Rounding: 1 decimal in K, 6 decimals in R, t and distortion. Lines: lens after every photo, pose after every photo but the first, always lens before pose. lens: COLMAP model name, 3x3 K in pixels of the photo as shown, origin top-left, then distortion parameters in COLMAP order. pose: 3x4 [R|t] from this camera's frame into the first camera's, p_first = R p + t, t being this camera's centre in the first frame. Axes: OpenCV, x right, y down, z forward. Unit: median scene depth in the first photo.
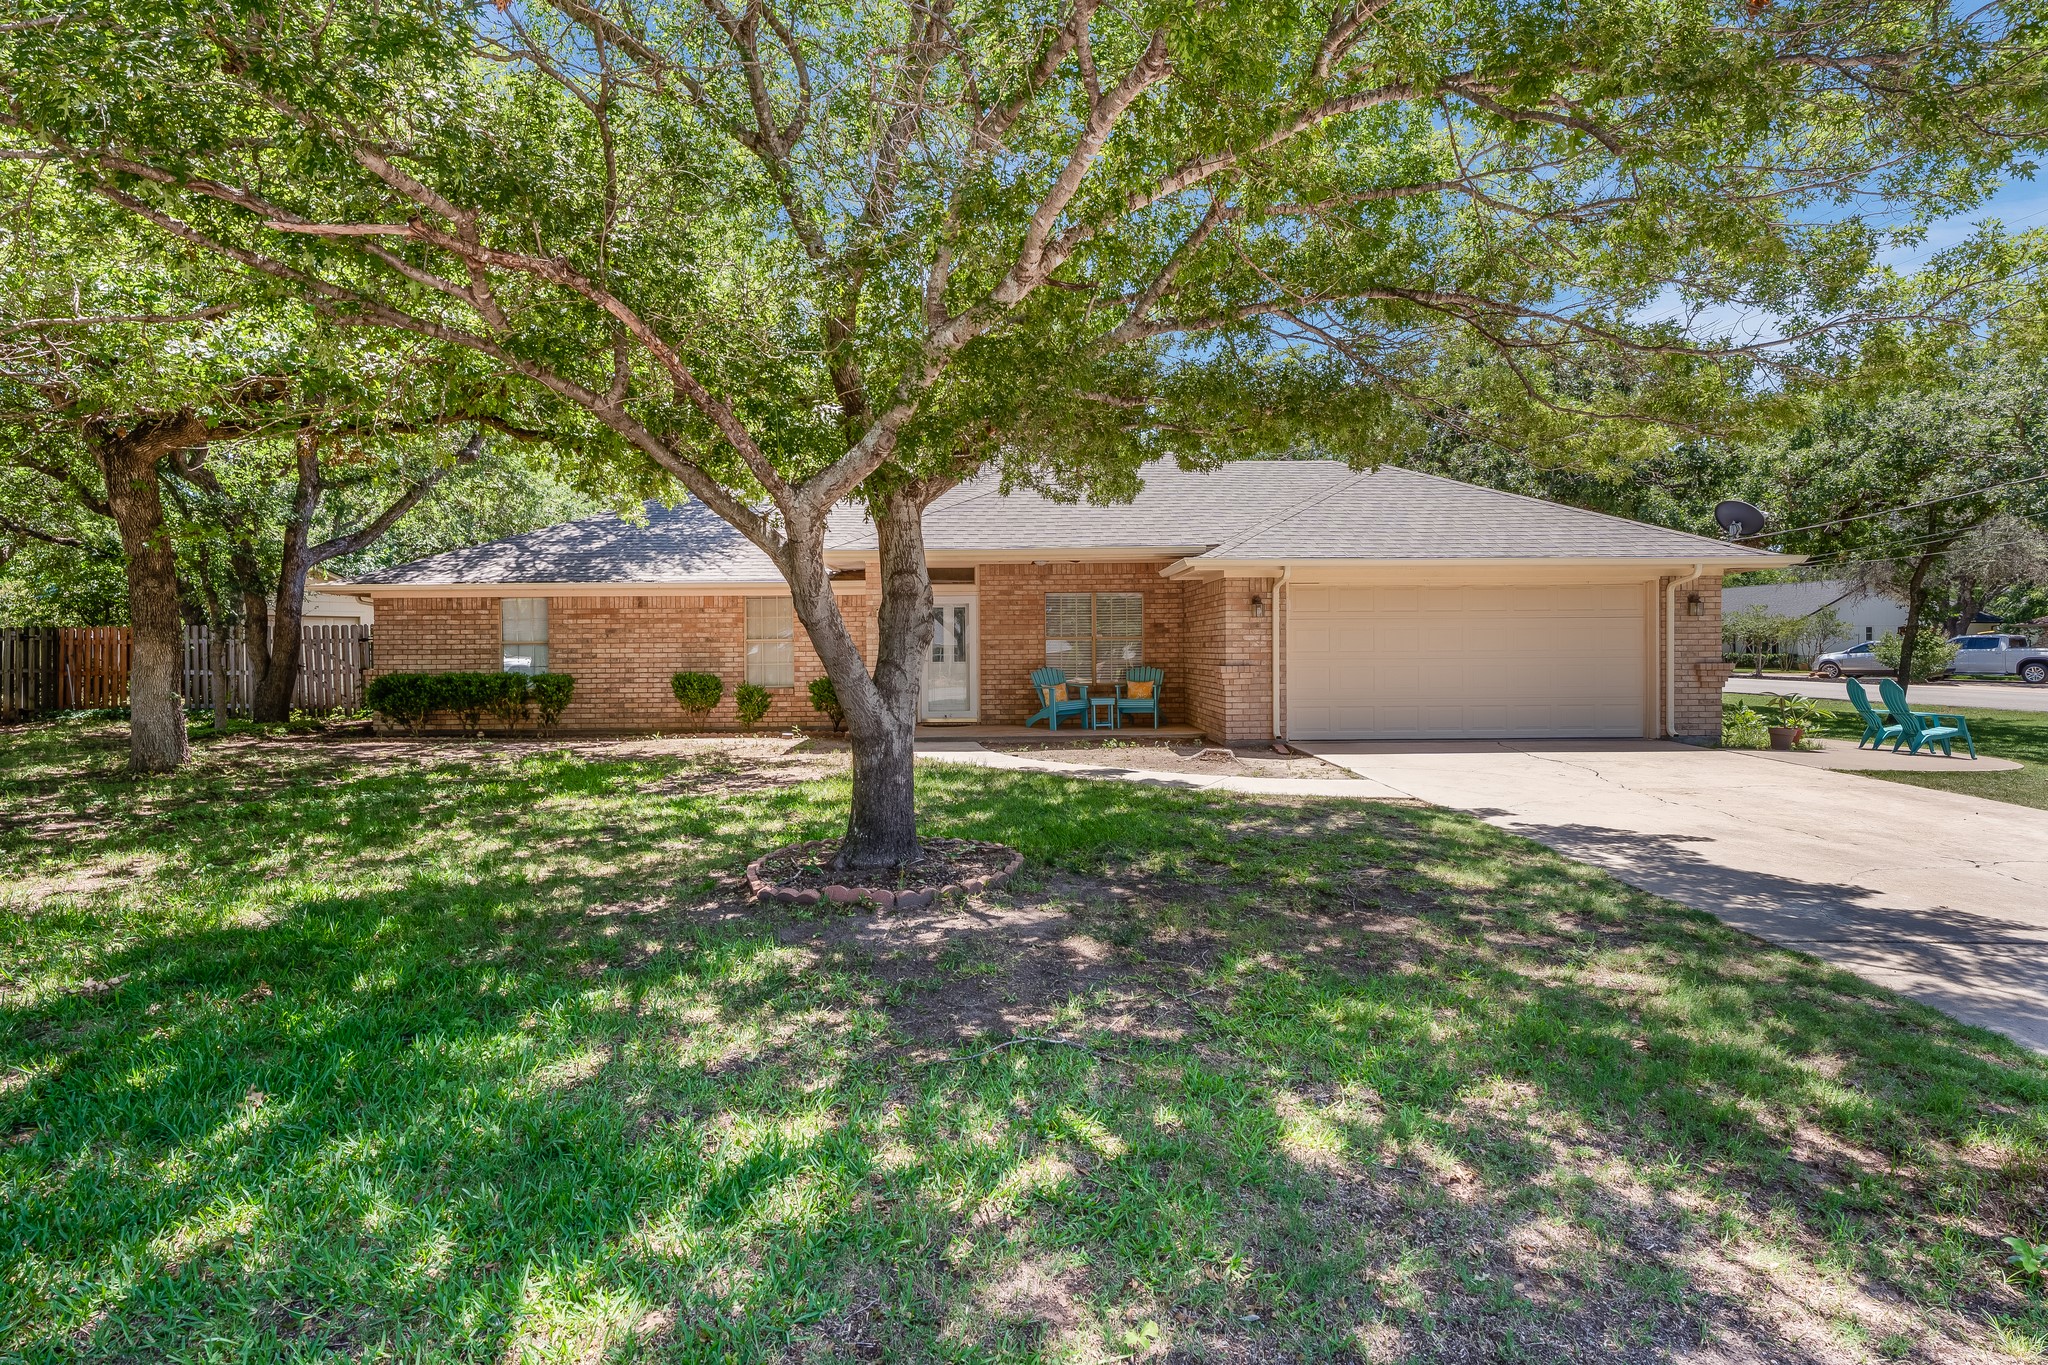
lens RADIAL K [[1010.8, 0, 1021.7], [0, 1010.8, 661.2], [0, 0, 1]] dist [0.001559, 0.000551]
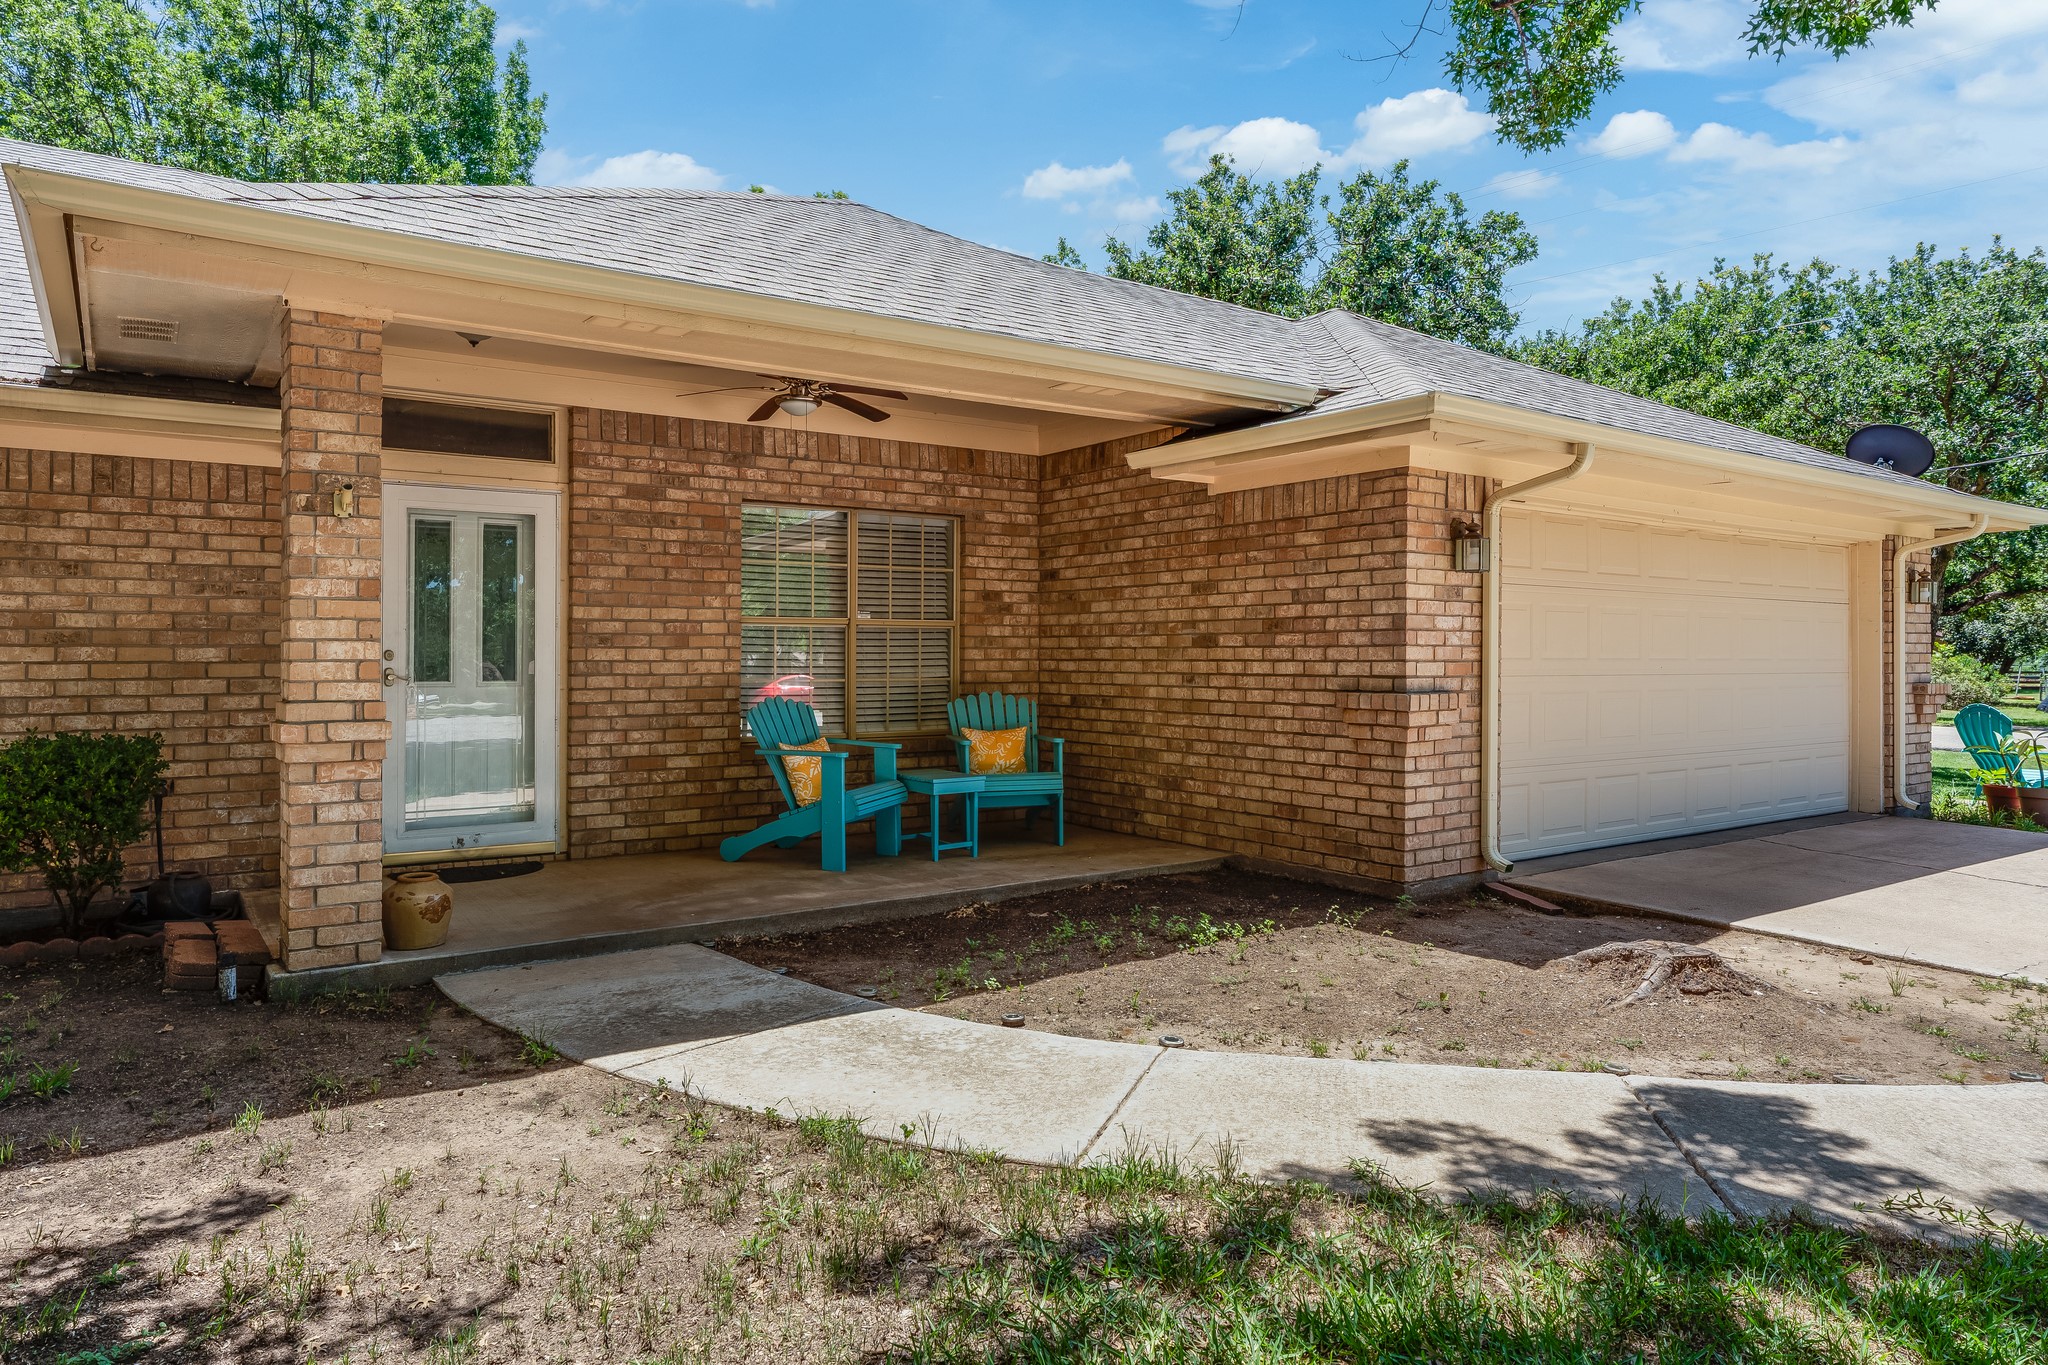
lens RADIAL K [[1274.4, 0, 1012.4], [0, 1274.4, 651.8], [0, 0, 1]] dist [-0.010874, 0.016524]
pose [[0.830696, 0.011300, 0.556612, -0.166397], [-0.000156, 0.999799, -0.020065, -0.001057], [-0.556726, 0.016581, 0.830530, 0.564513]]
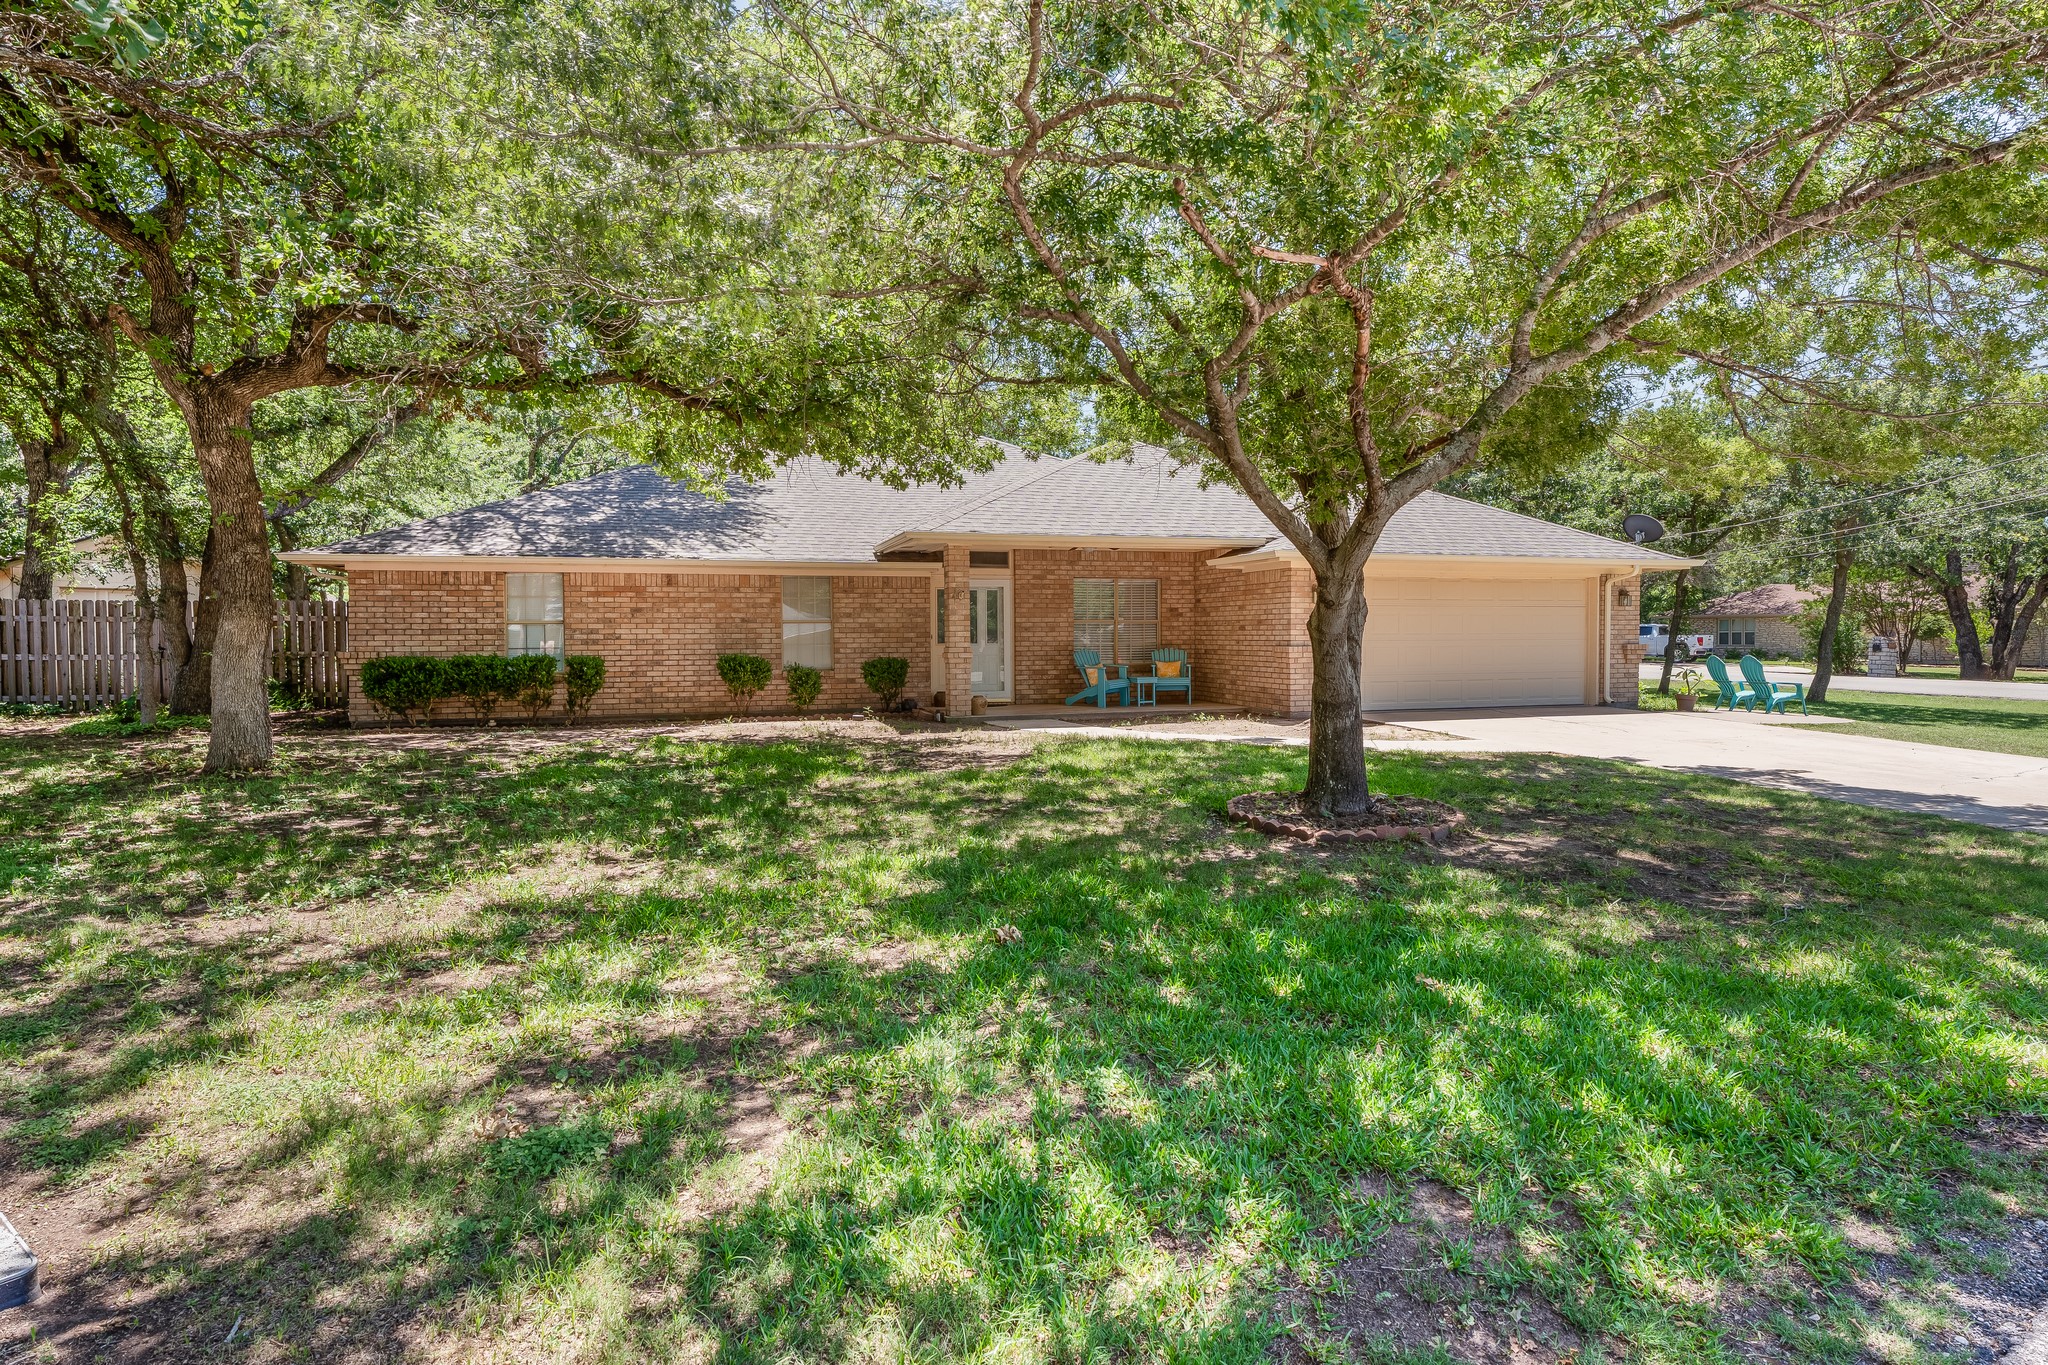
lens RADIAL K [[1010.8, 0, 1029.4], [0, 1010.8, 670.9], [0, 0, 1]] dist [0.001559, 0.000551]
pose [[0.961926, -0.006728, 0.273227, -0.322715], [0.000070, 0.999703, 0.024368, 0.003528], [-0.273310, -0.023421, 0.961641, -0.003380]]
